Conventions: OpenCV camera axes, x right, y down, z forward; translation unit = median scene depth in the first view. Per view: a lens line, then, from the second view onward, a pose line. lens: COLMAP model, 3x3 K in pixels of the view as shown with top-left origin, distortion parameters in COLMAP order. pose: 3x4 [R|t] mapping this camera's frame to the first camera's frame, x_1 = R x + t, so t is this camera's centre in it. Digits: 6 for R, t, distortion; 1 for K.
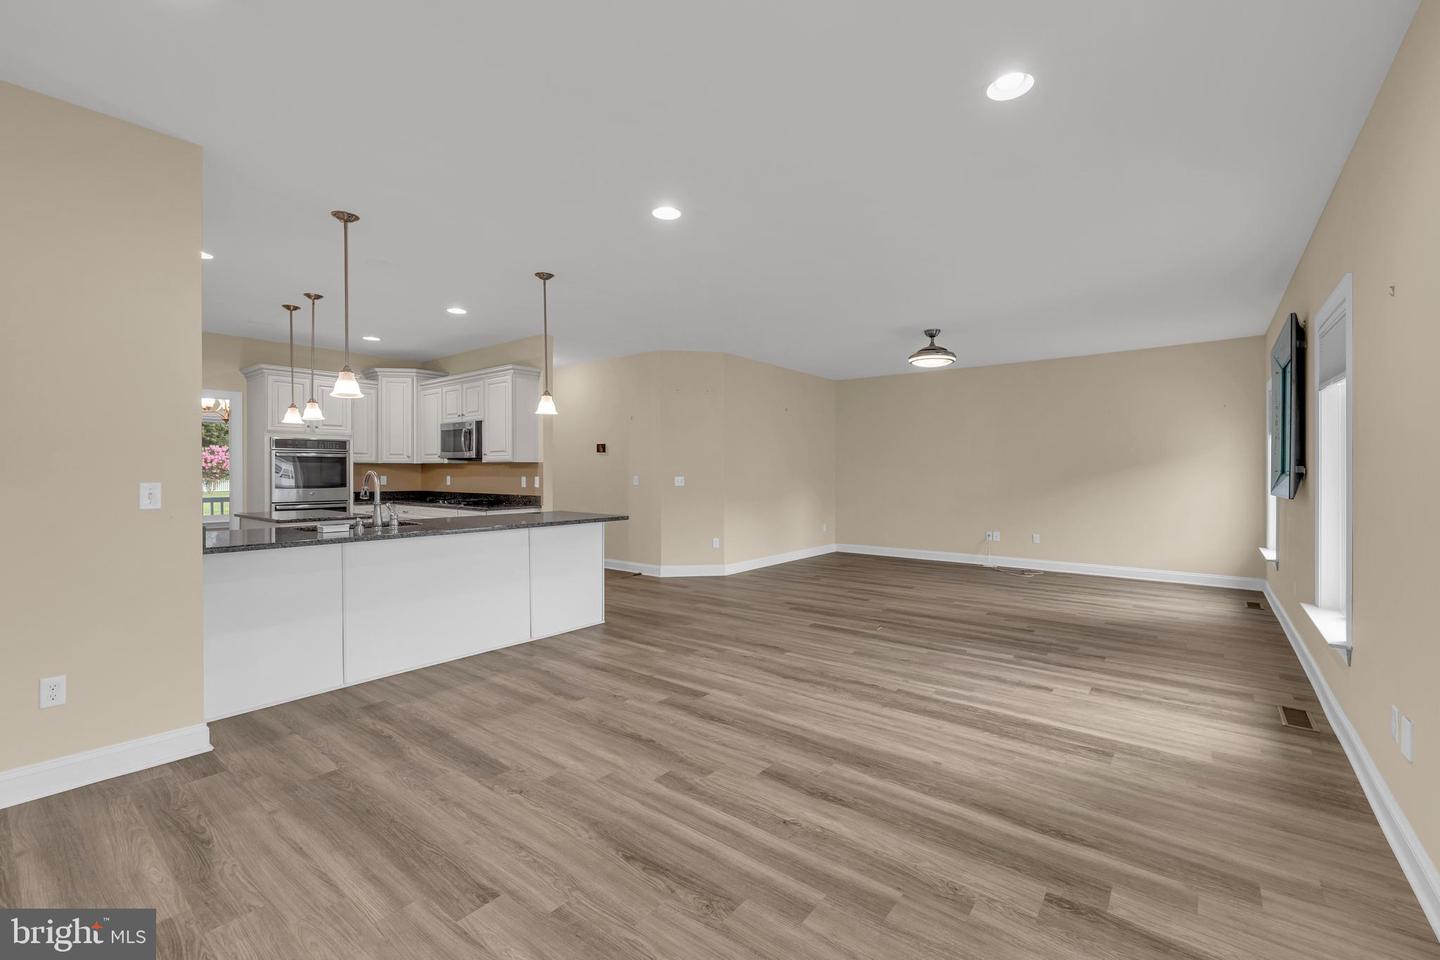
lens RADIAL K [[615.1, 0, 717.3], [0, 615.1, 473.7], [0, 0, 1]] dist [0.001001, -0.000389]
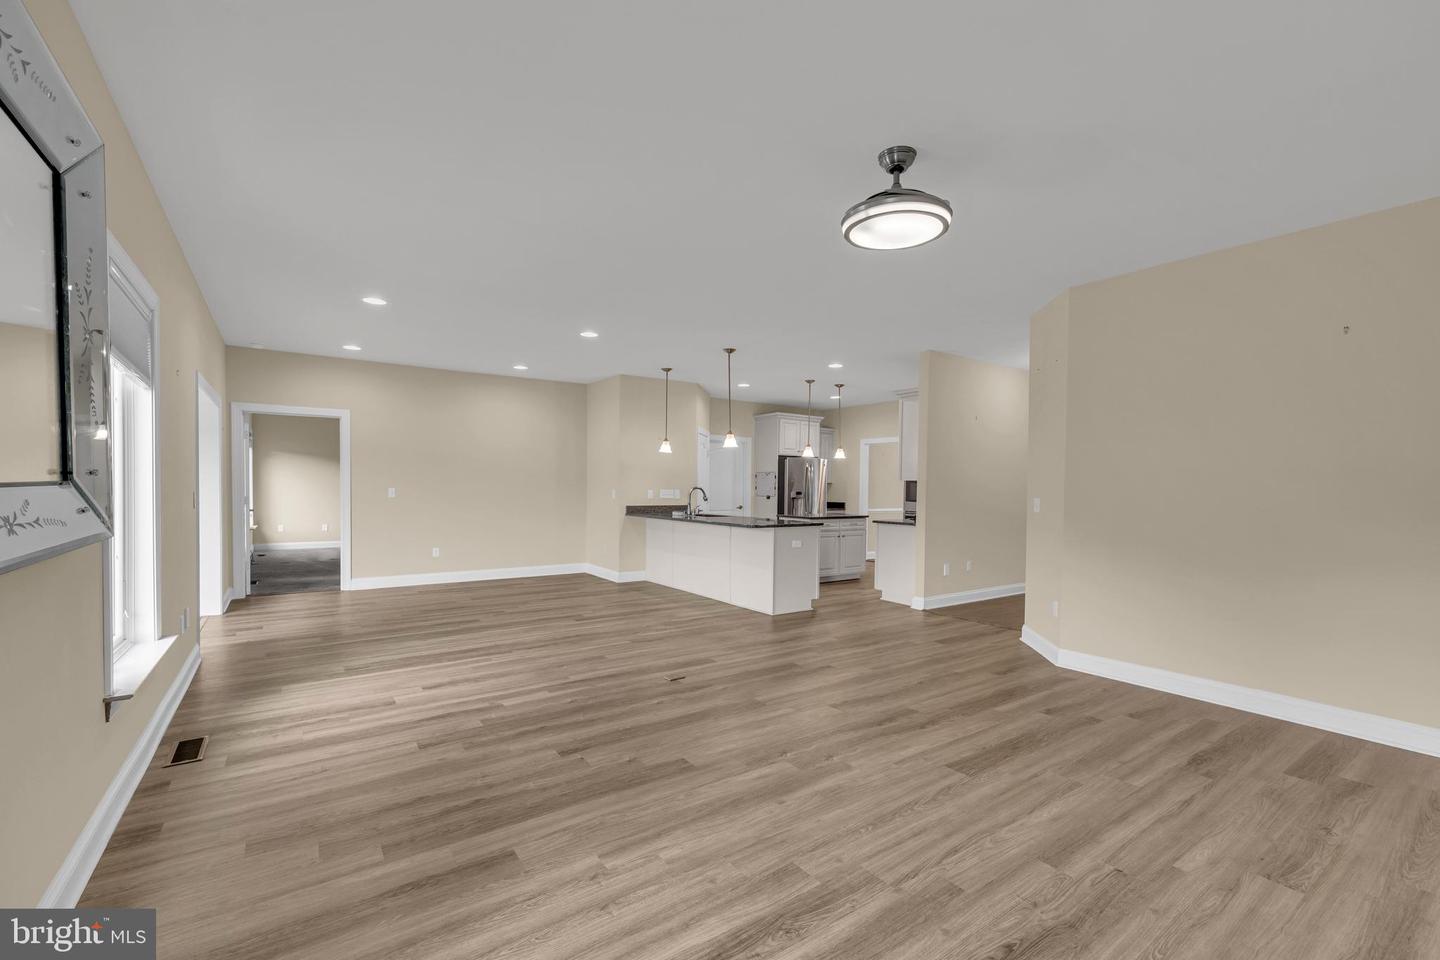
lens RADIAL K [[615.1, 0, 719.6], [0, 615.1, 505.5], [0, 0, 1]] dist [0.001001, -0.000389]
pose [[-0.288887, 0.023516, -0.957074, 1.292834], [-0.014842, 0.999468, 0.029038, -0.003211], [0.957248, 0.022594, -0.288385, 1.645110]]
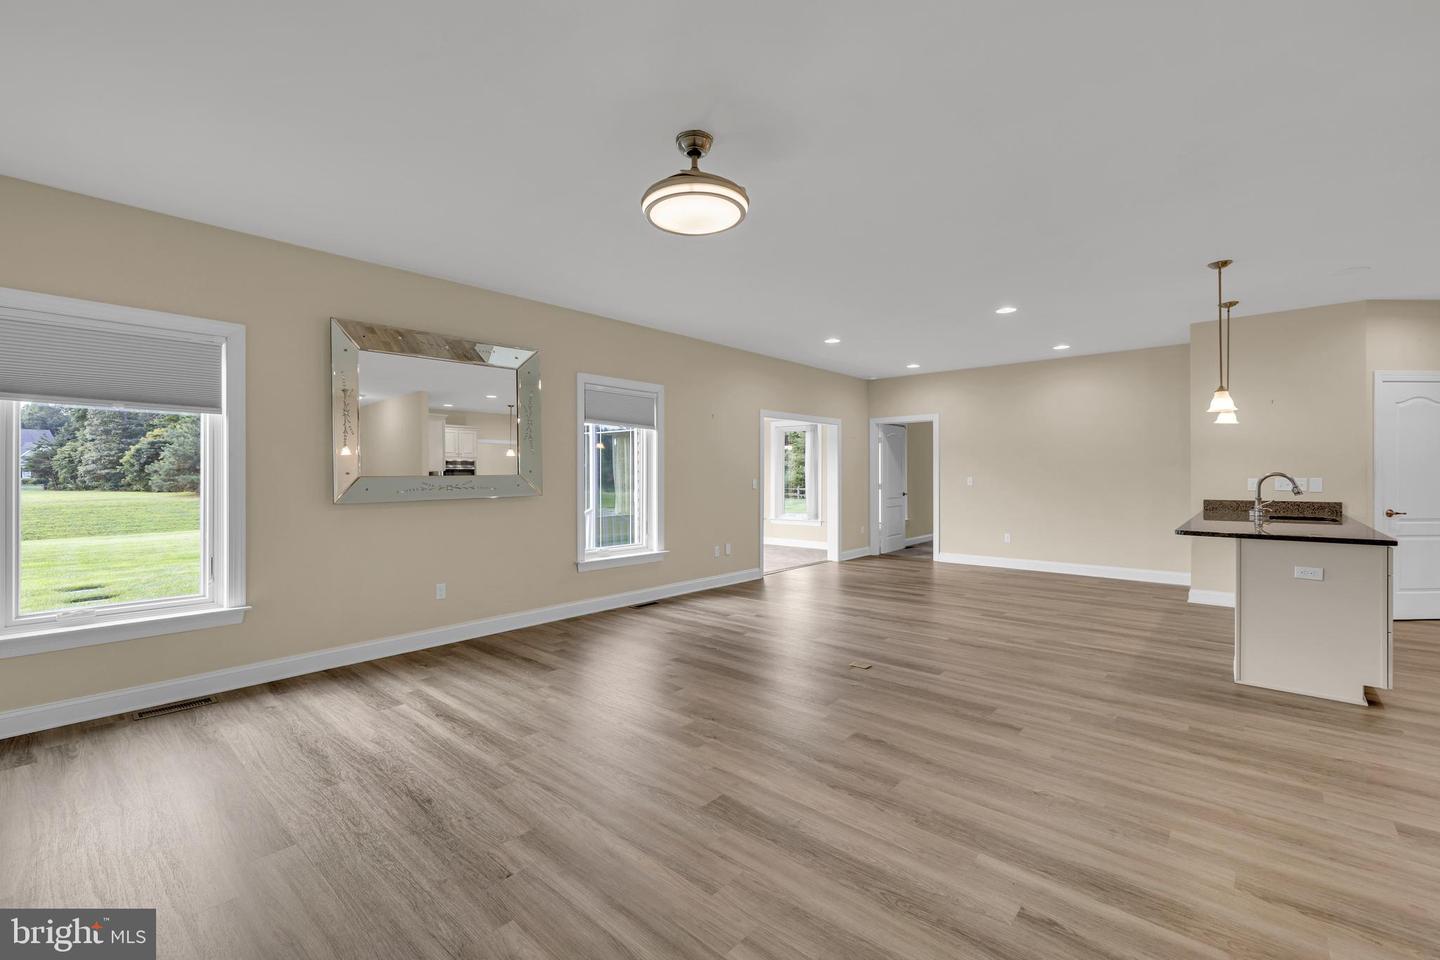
lens RADIAL K [[596.6, 0, 719.2], [0, 596.6, 476.1], [0, 0, 1]] dist [0.002010, -0.000165]
pose [[-0.998607, 0.000320, 0.052768, 0.509760], [0.000761, 0.999965, 0.008332, -0.008480], [-0.052764, 0.008360, -0.998572, 2.292702]]
